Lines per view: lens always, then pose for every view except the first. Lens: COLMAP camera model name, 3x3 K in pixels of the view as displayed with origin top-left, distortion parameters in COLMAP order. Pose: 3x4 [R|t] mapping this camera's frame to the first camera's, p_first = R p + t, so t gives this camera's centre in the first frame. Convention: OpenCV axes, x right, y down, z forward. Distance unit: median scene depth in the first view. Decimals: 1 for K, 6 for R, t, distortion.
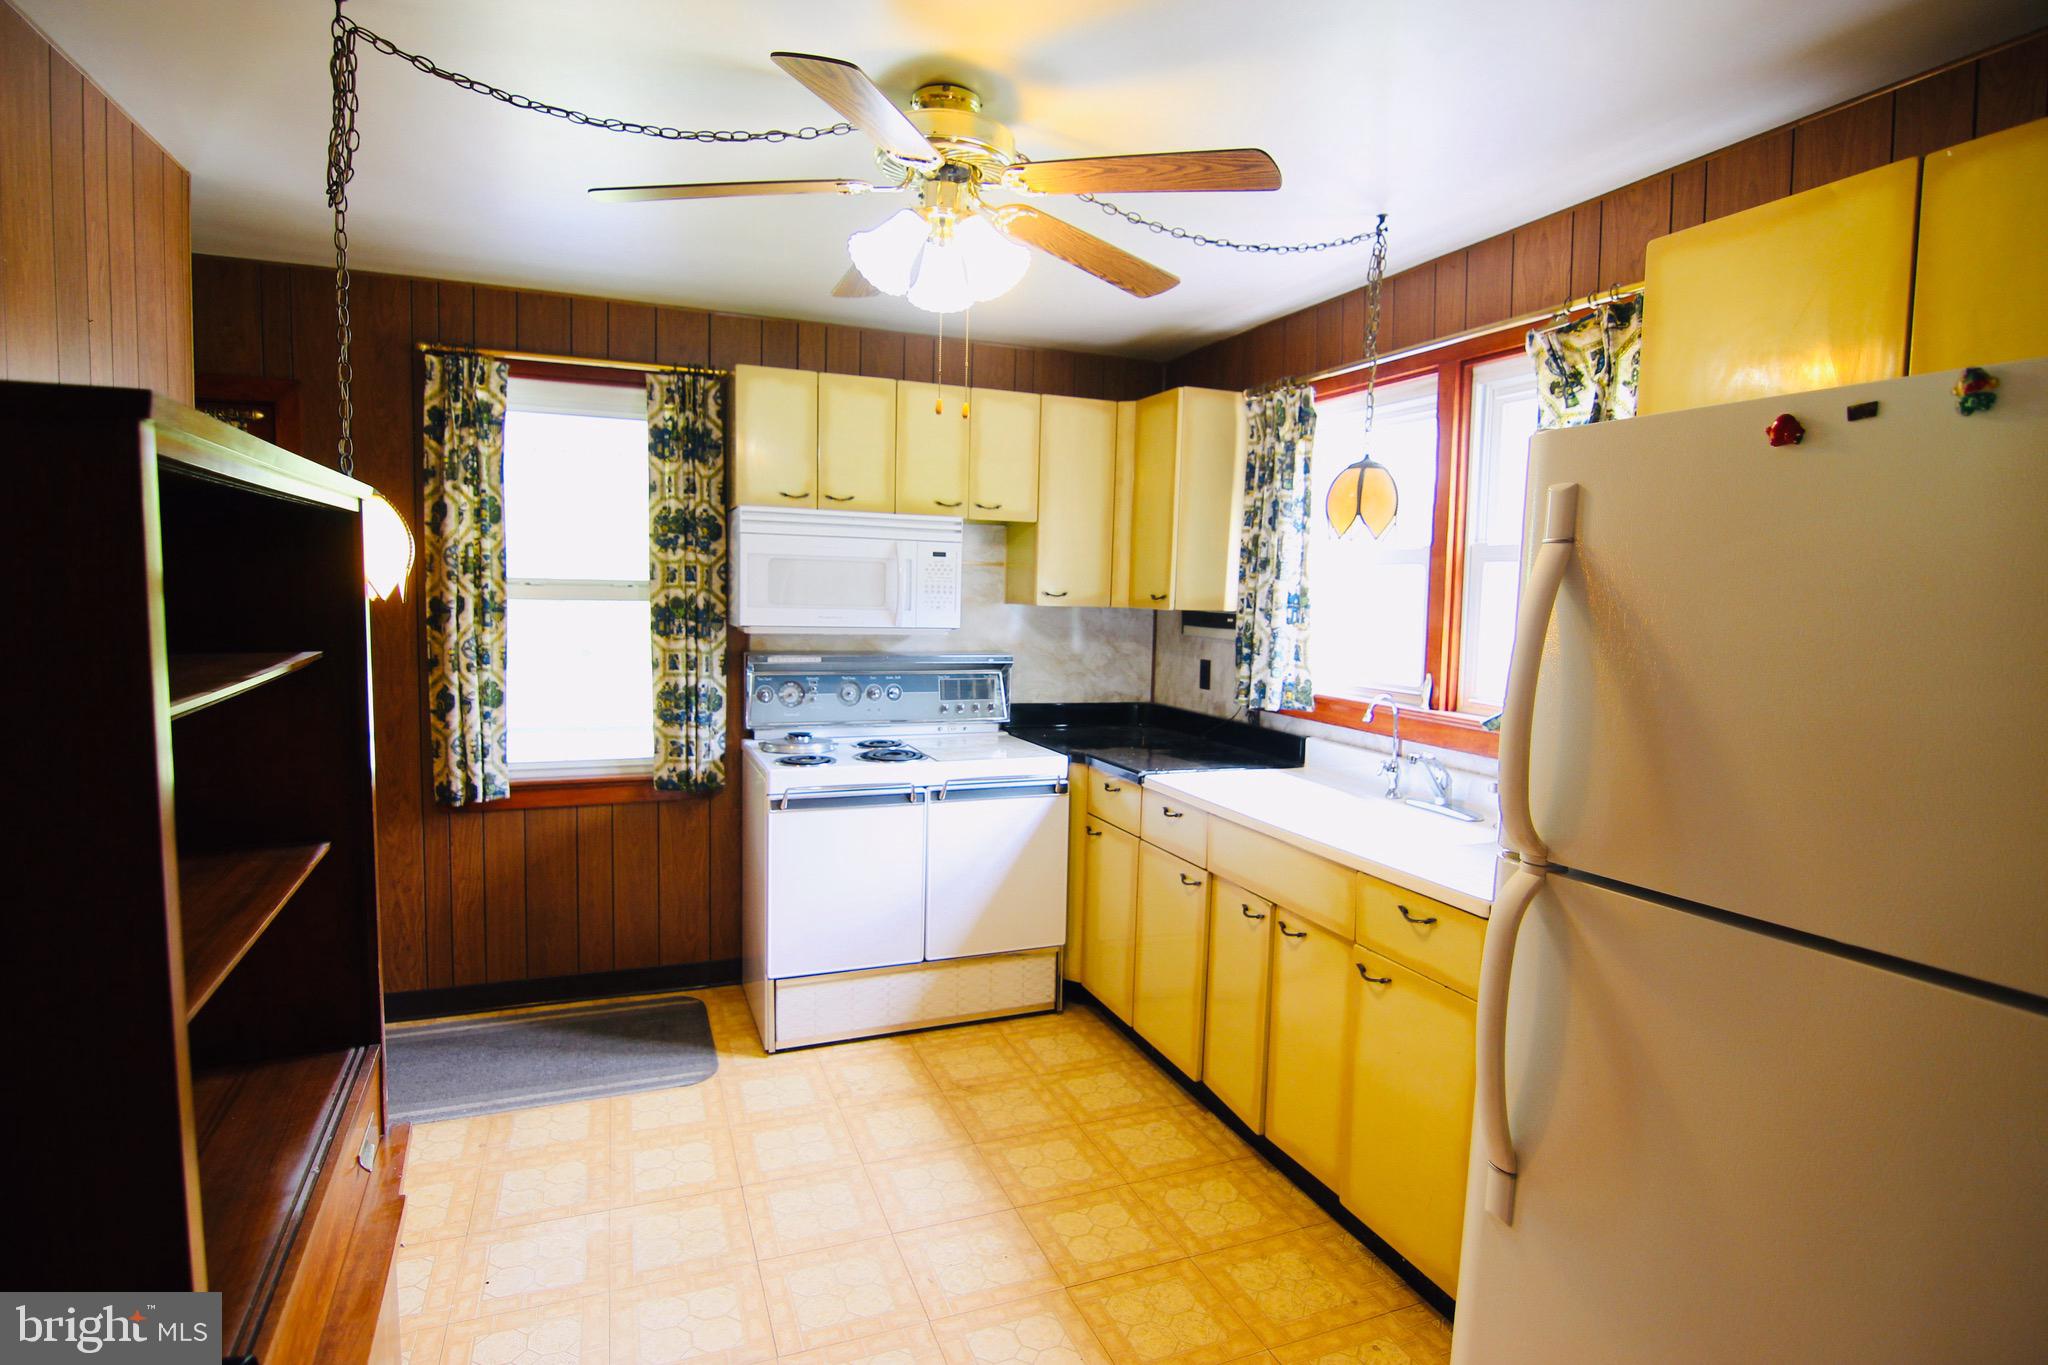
lens RADIAL K [[1032.1, 0, 1019.3], [0, 1032.1, 671.8], [0, 0, 1]] dist [-0.029810, 0.000382]
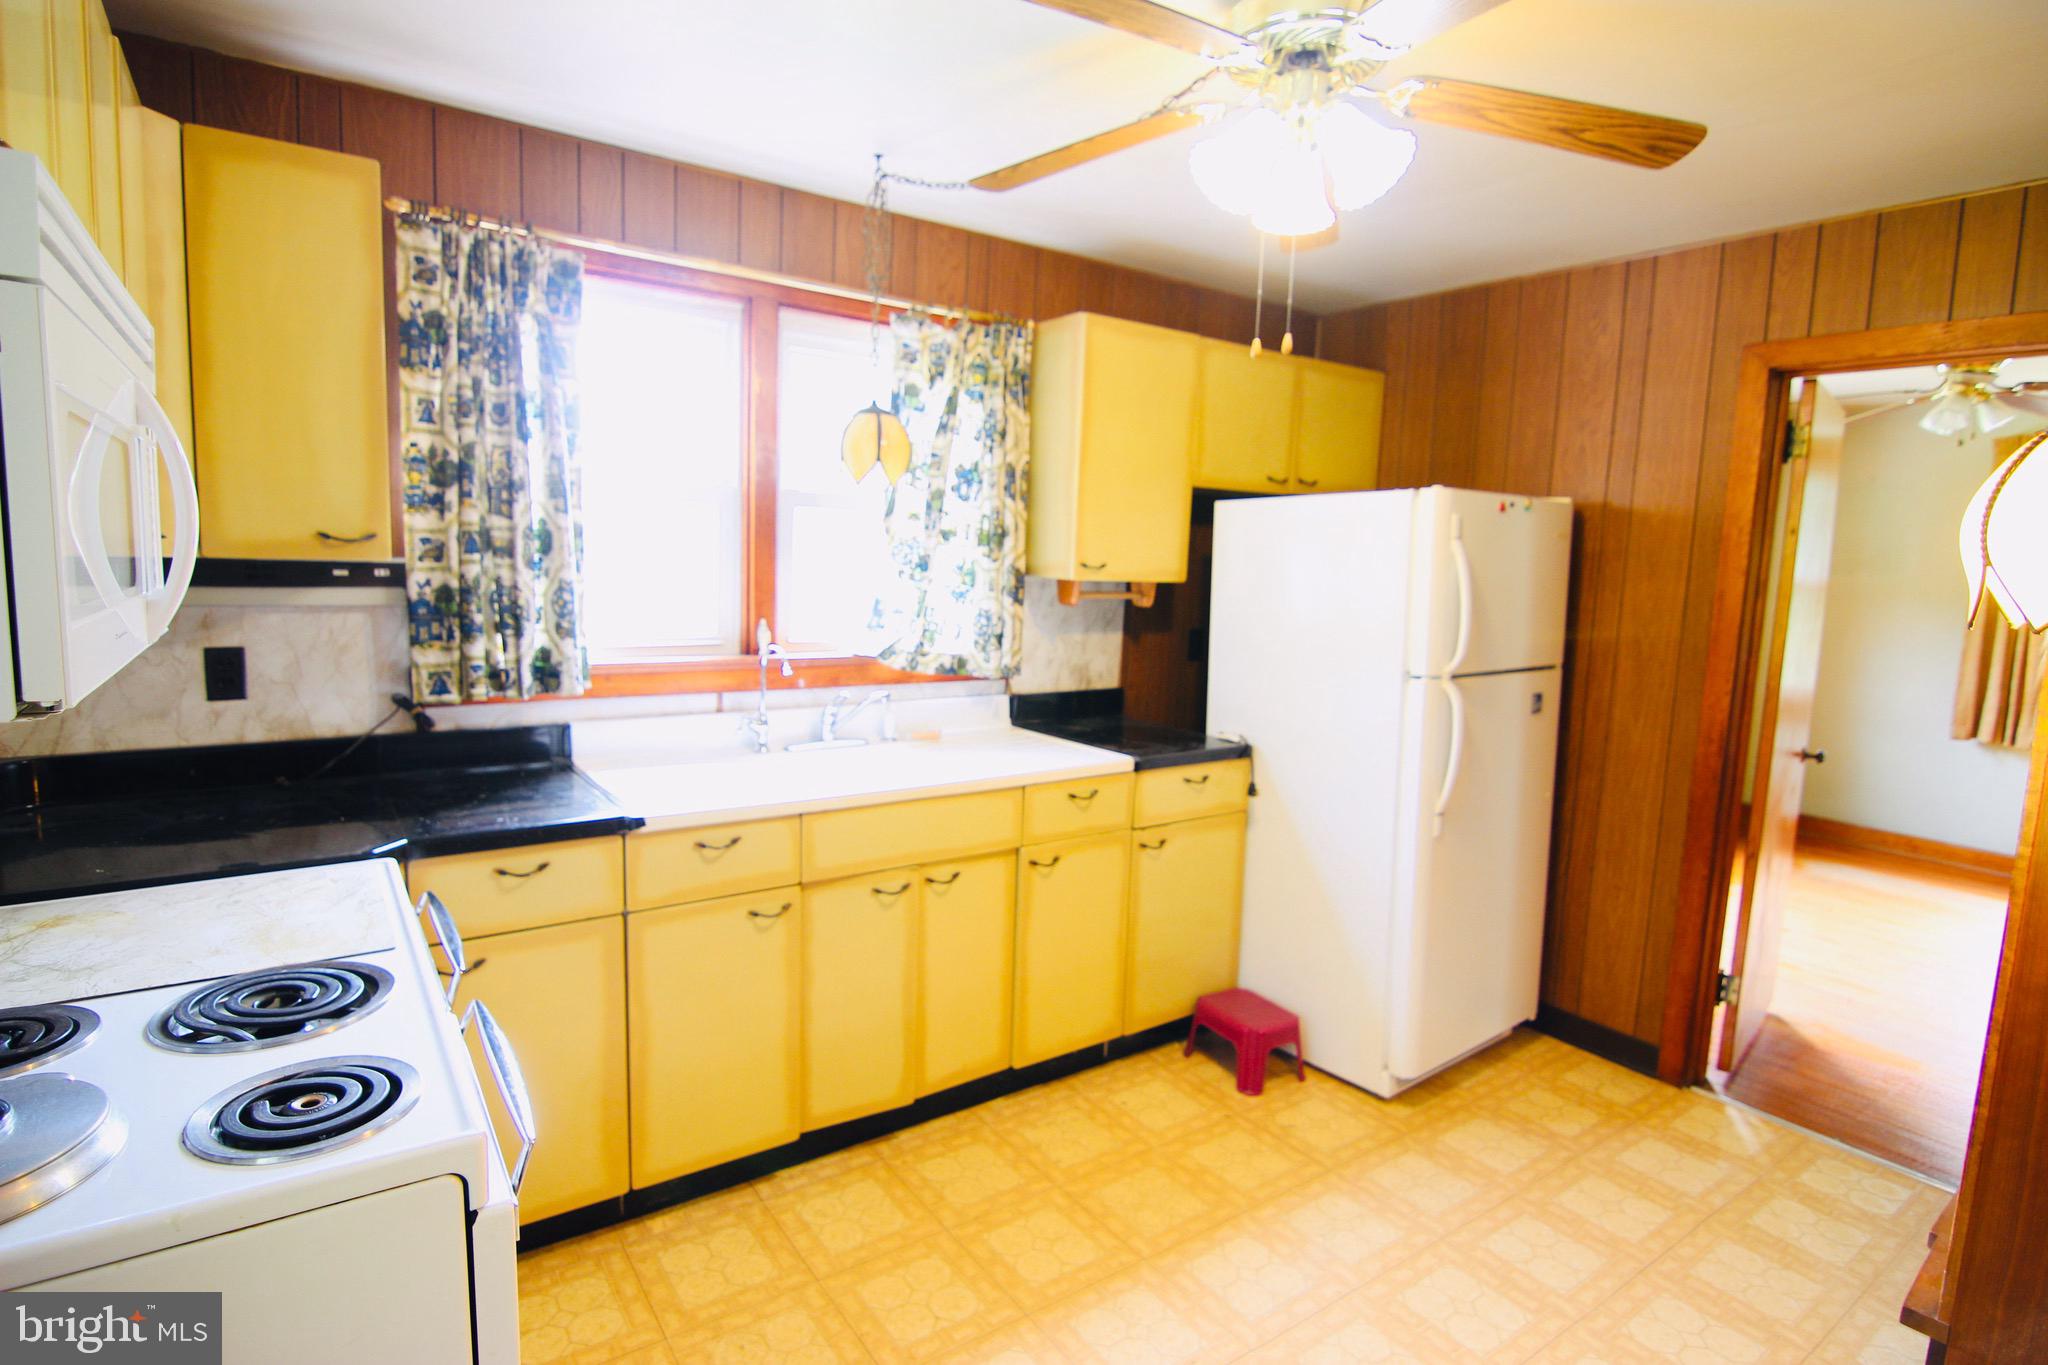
lens RADIAL K [[1032.1, 0, 1019.3], [0, 1032.1, 671.8], [0, 0, 1]] dist [-0.029810, 0.000382]
pose [[-0.234241, -0.139384, 0.962135, -0.629094], [0.039787, 0.987465, 0.152740, -0.091892], [-0.971364, 0.074058, -0.225759, 1.019695]]
